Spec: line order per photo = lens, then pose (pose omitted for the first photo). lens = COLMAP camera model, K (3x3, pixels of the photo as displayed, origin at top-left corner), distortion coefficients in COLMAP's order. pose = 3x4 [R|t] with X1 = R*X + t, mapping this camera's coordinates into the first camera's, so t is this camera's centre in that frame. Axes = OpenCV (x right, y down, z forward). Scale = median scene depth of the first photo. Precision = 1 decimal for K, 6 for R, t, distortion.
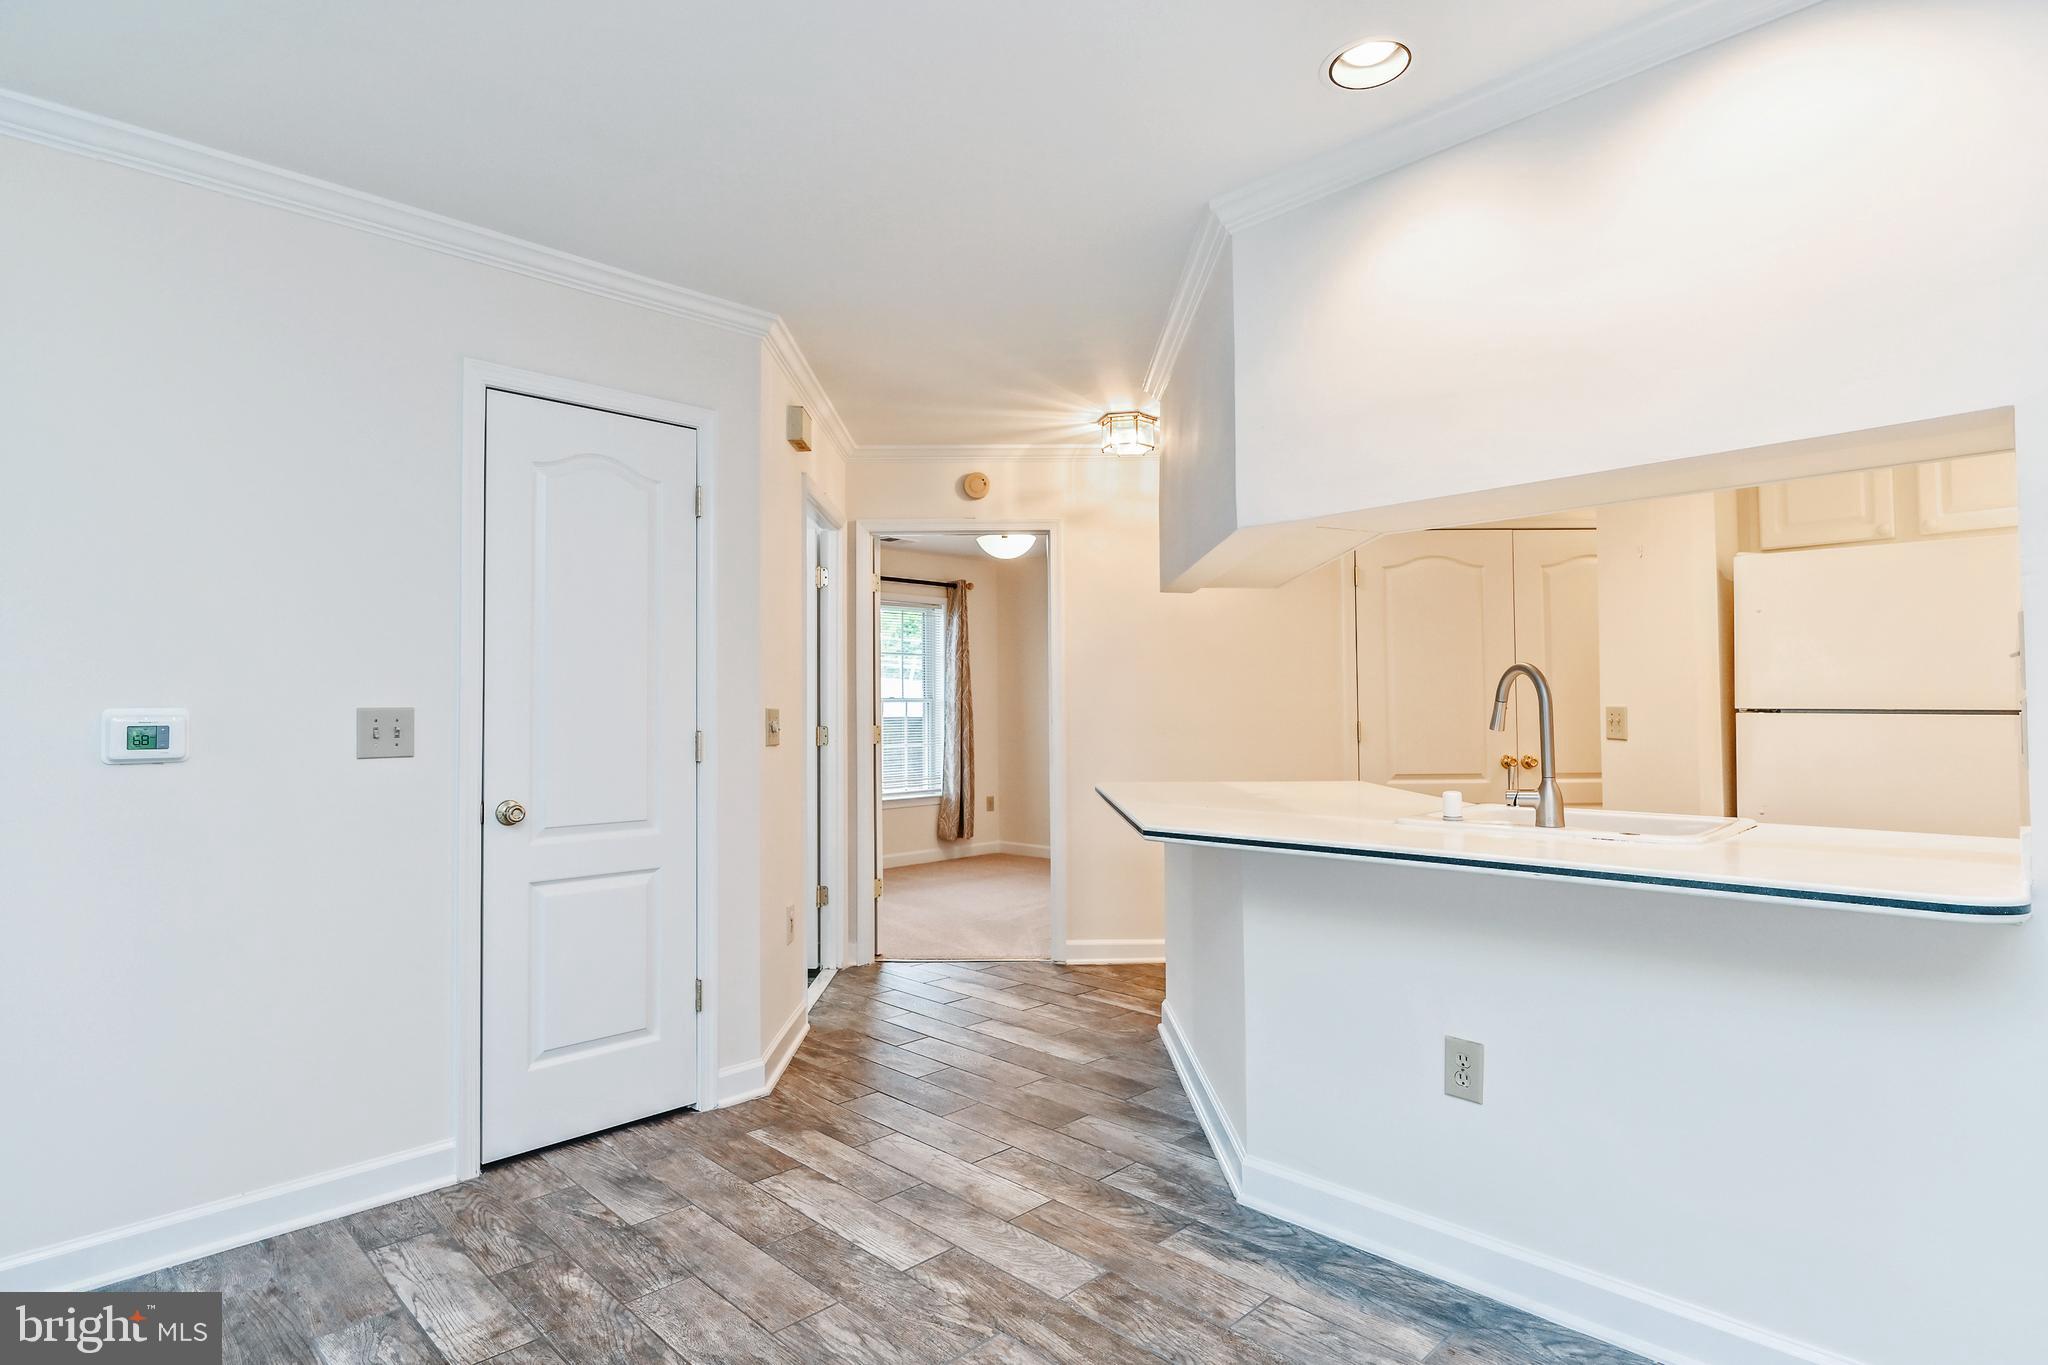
lens RADIAL K [[1058.3, 0, 1015.4], [0, 1058.3, 687.0], [0, 0, 1]] dist [-0.000904, -0.000312]
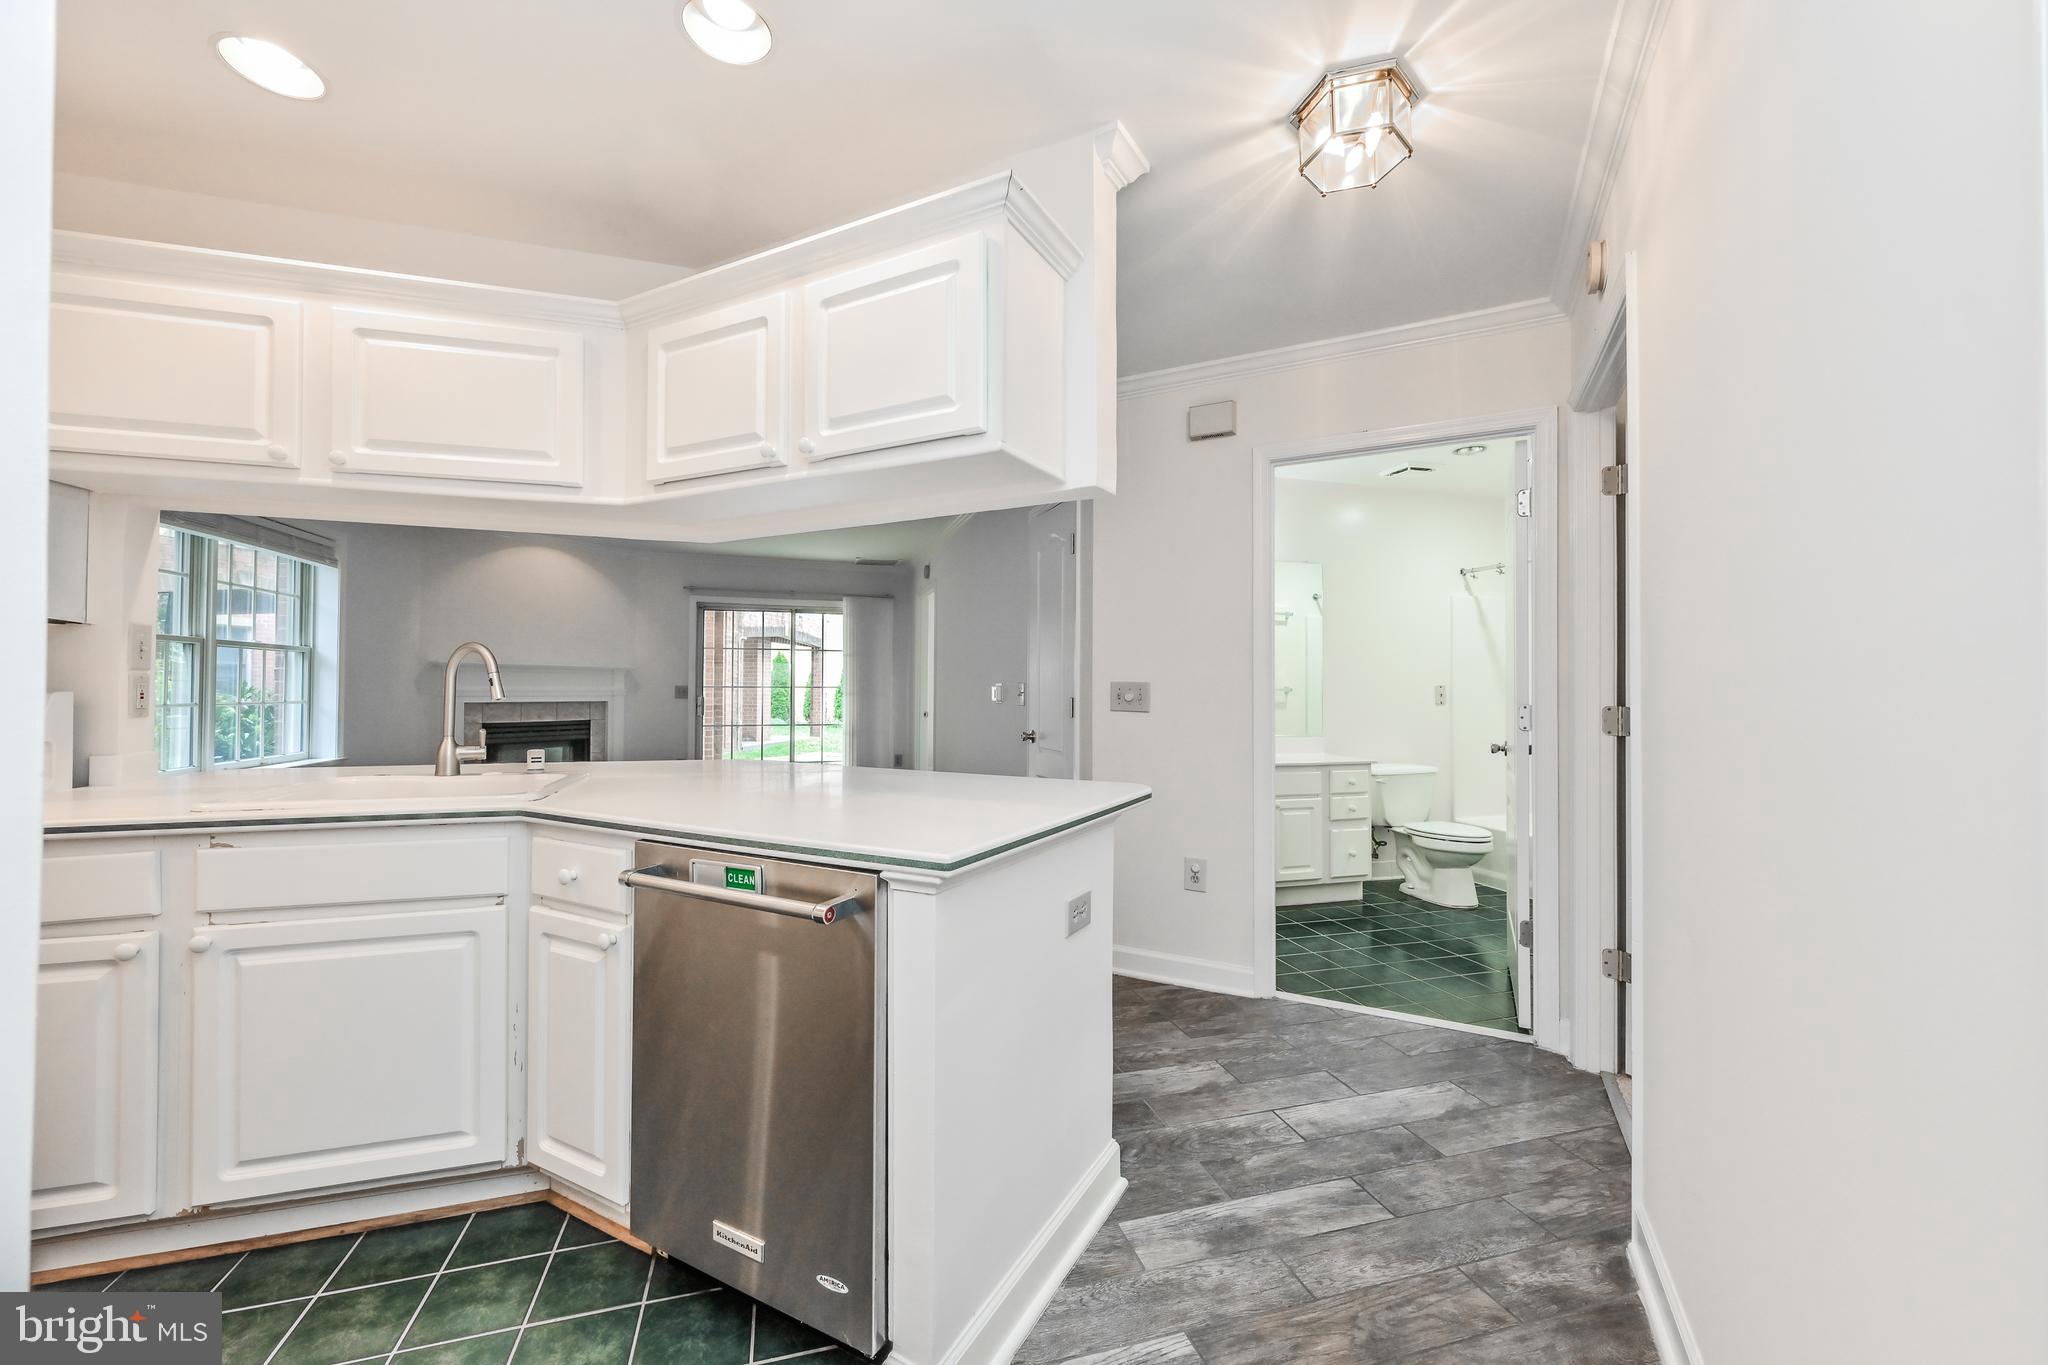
lens RADIAL K [[807.2, 0, 1014.8], [0, 807.2, 681.4], [0, 0, 1]] dist [0.000429, -0.000049]
pose [[-0.480604, -0.004690, -0.876925, 0.956524], [0.019053, 0.999694, -0.015788, 0.046829], [0.876731, -0.024295, -0.480368, 1.906215]]
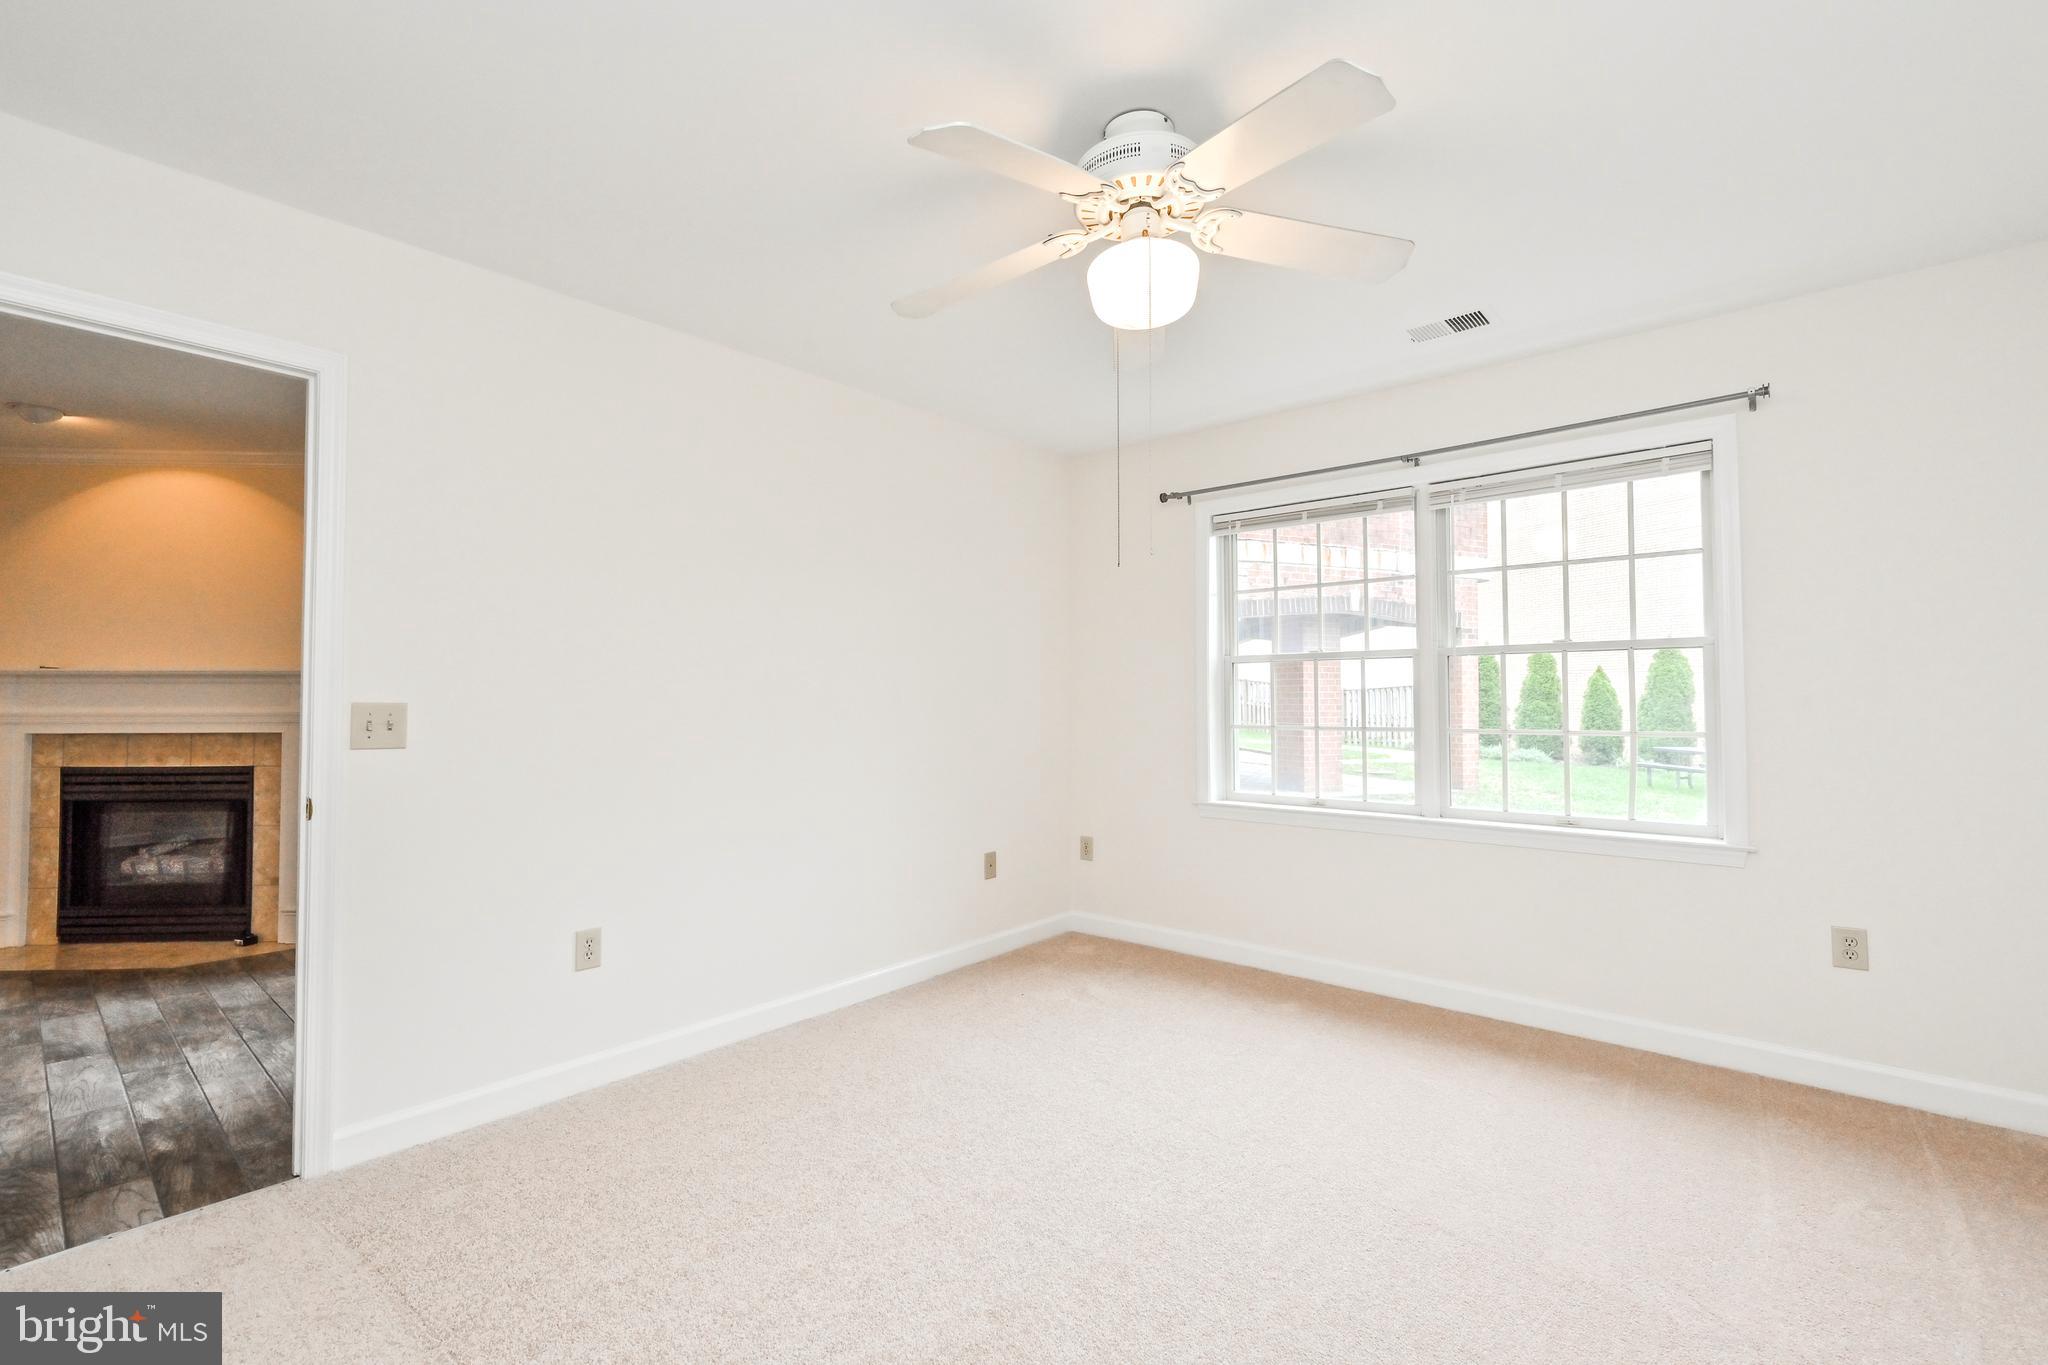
lens RADIAL K [[906.8, 0, 1023.8], [0, 906.8, 669.4], [0, 0, 1]] dist [-0.002660, -0.000267]
pose [[-0.996283, 0.004449, -0.086024, -2.321968], [0.009288, 0.998391, -0.055939, 0.032279], [0.085637, -0.056530, -0.994721, 1.112451]]
